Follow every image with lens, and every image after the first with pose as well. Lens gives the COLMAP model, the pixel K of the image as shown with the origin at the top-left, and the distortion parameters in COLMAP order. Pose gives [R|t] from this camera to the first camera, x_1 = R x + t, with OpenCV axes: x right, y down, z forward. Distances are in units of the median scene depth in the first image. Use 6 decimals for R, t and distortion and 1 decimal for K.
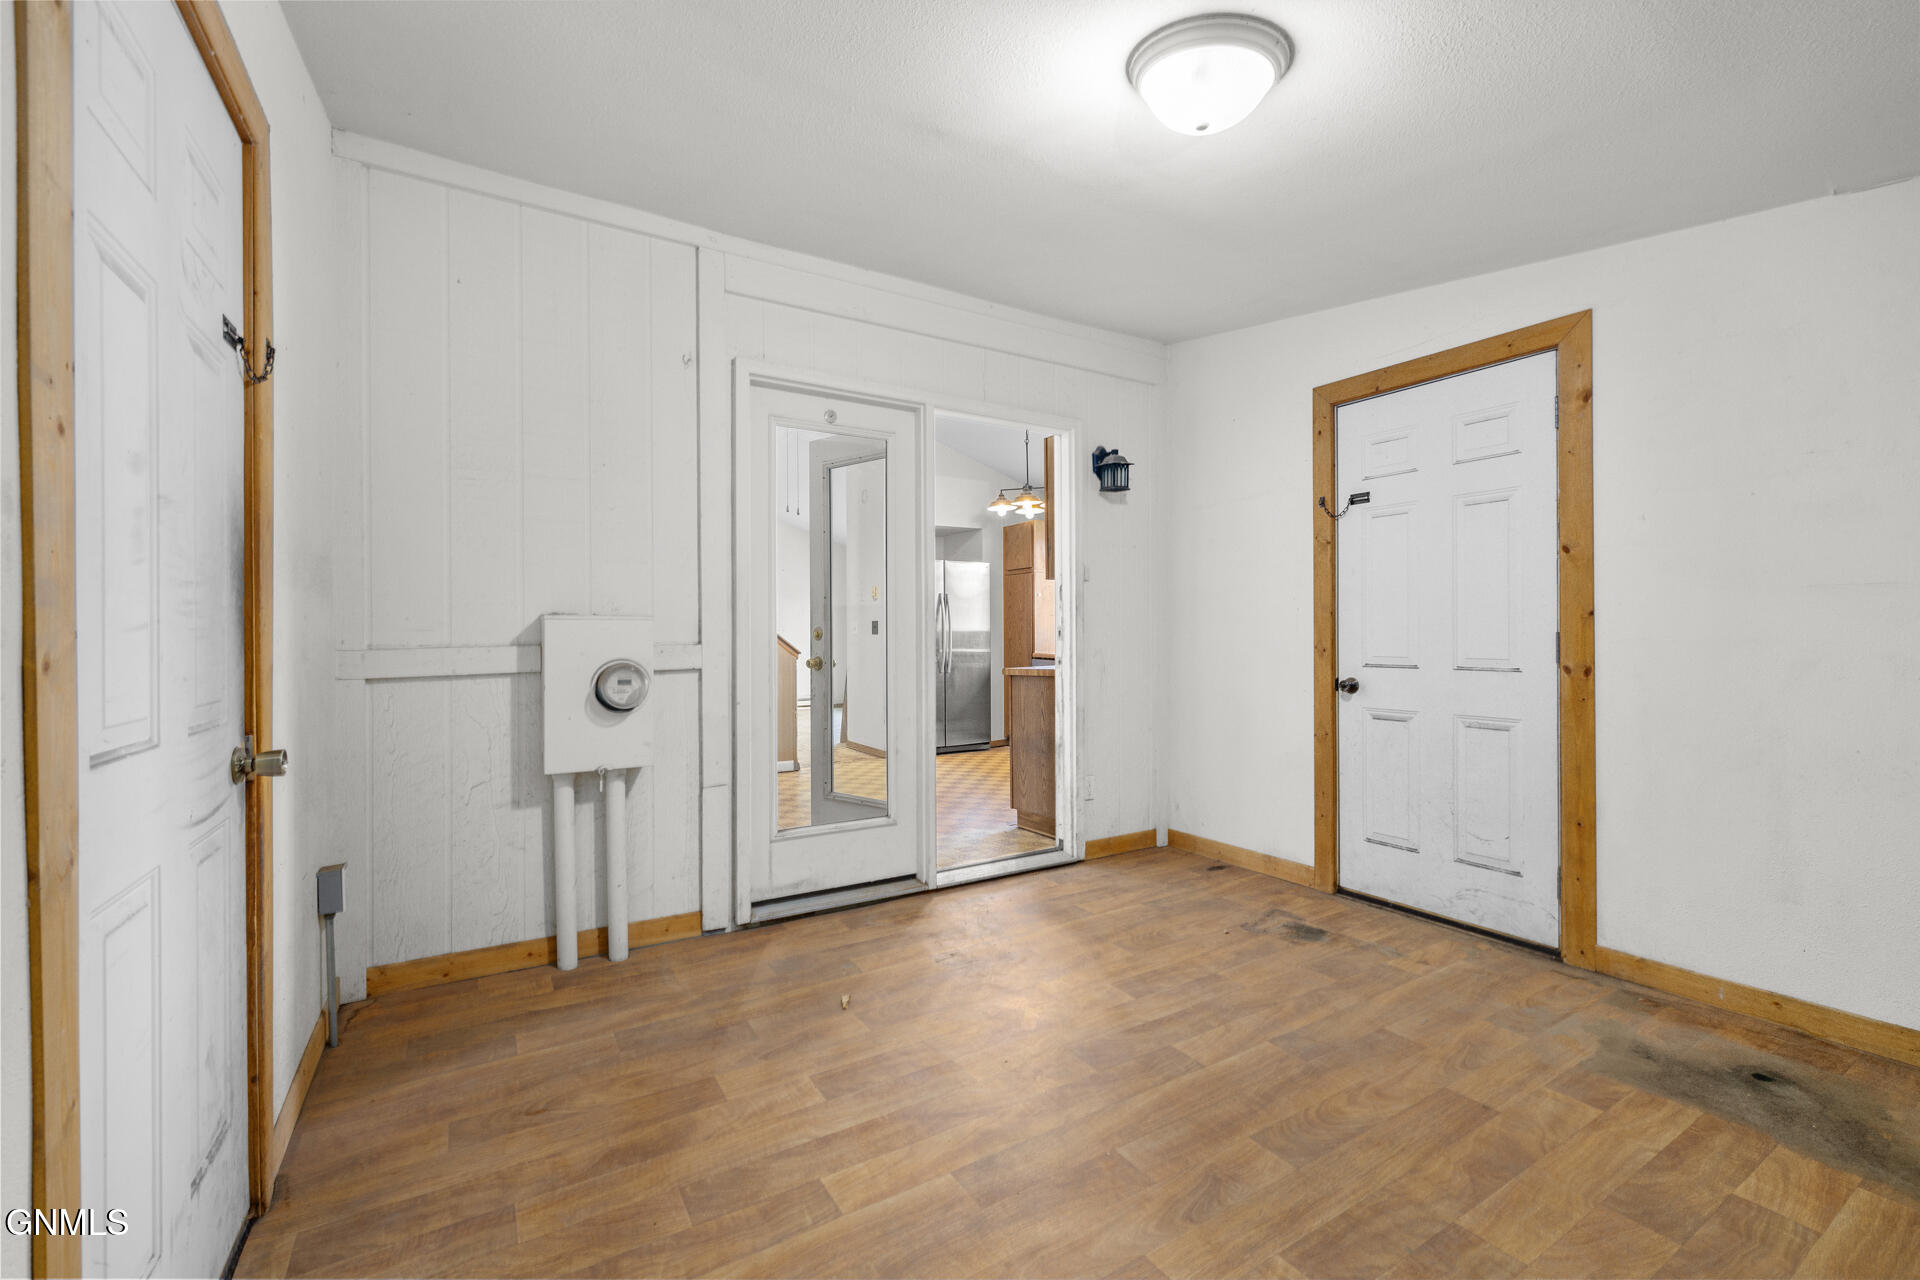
lens RADIAL K [[807.9, 0, 964.4], [0, 807.9, 639.3], [0, 0, 1]] dist [0.000618, 0.000094]
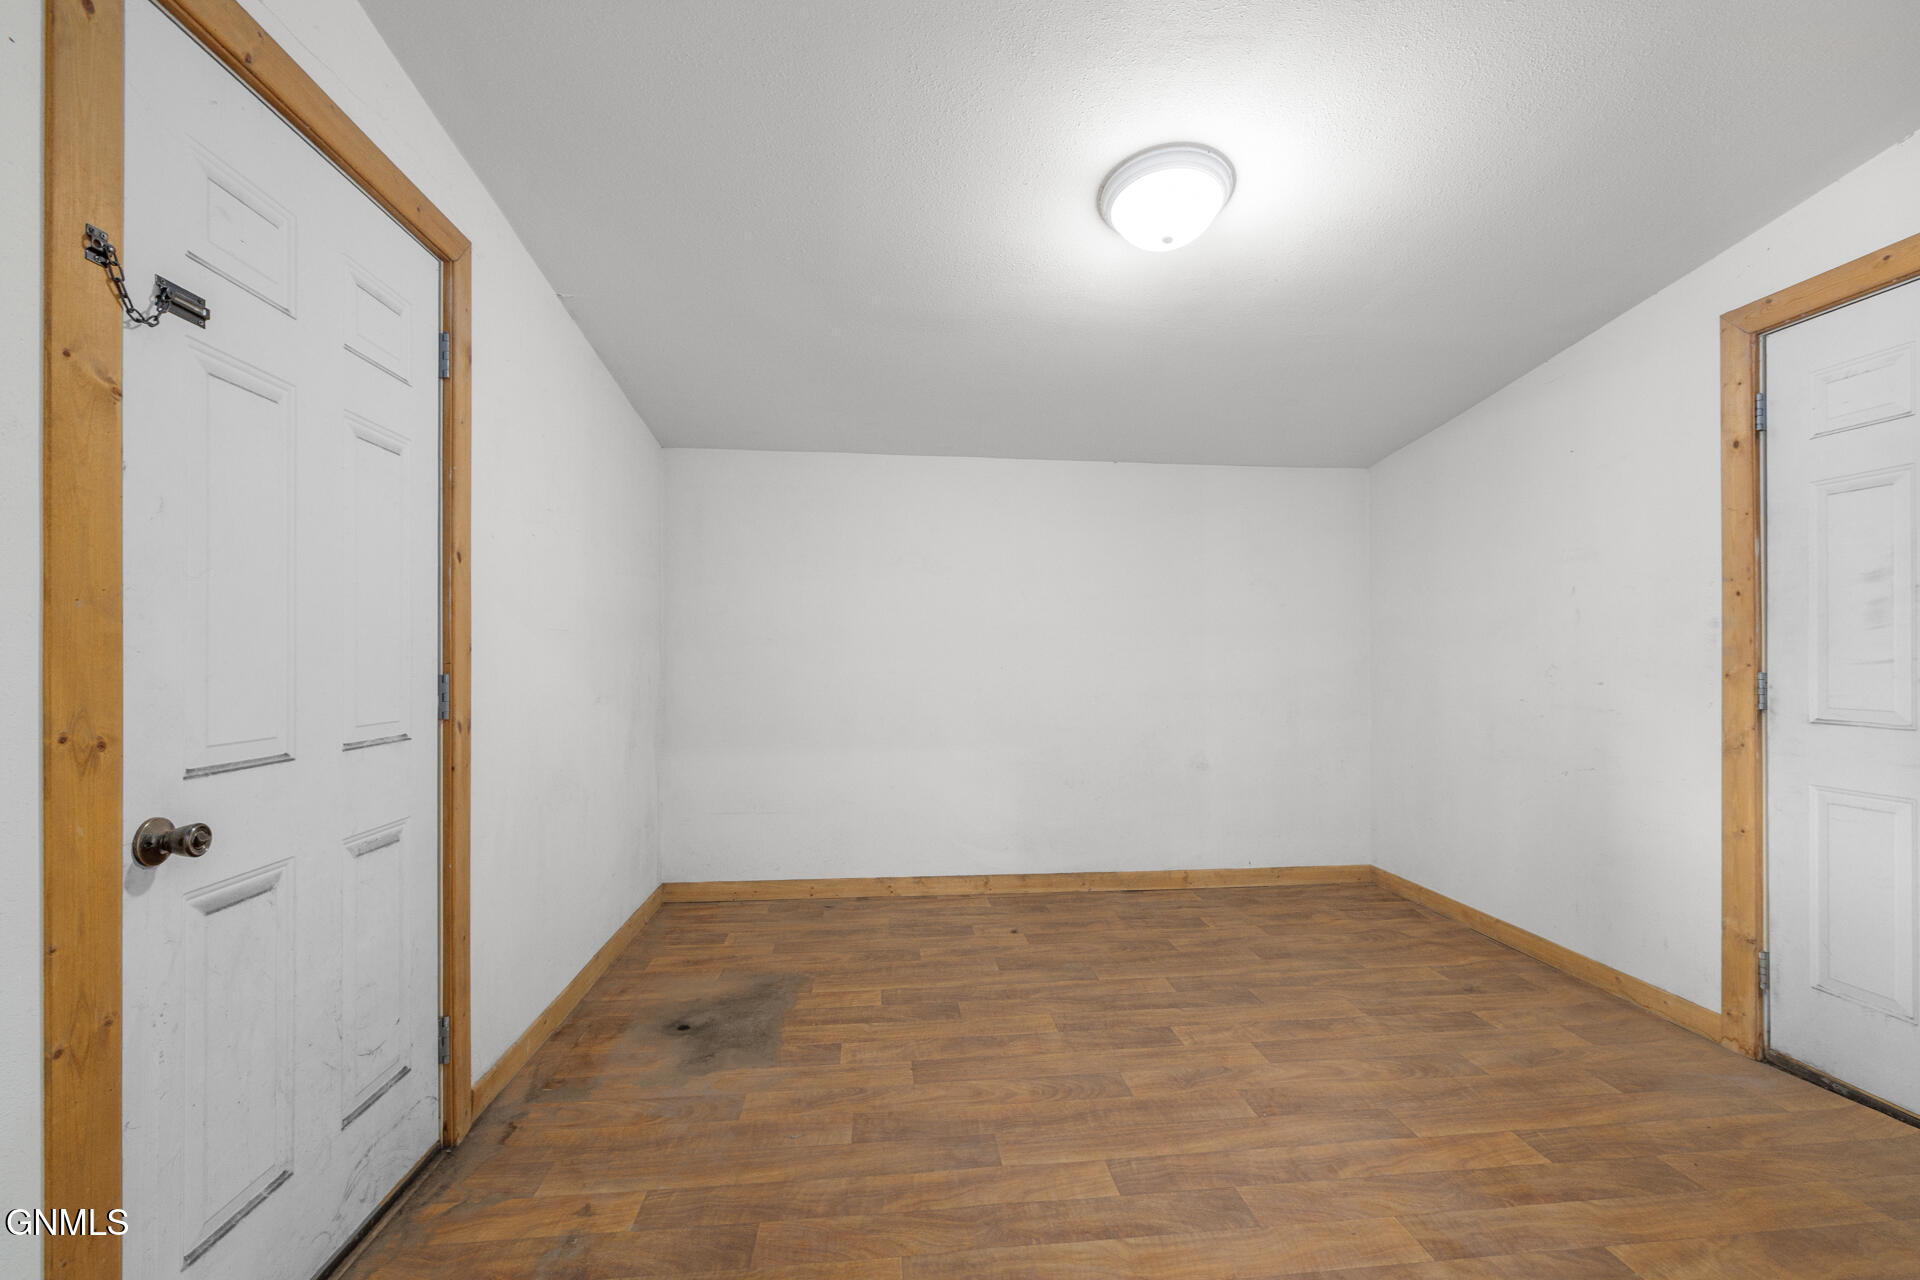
lens RADIAL K [[822.1, 0, 964.3], [0, 822.1, 650.0], [0, 0, 1]] dist [0.001781, 0.000198]
pose [[-0.903105, 0.010881, 0.429282, 0.044433], [0.010094, 0.999941, -0.004109, -0.028750], [-0.429301, 0.000622, -0.903161, 1.876416]]
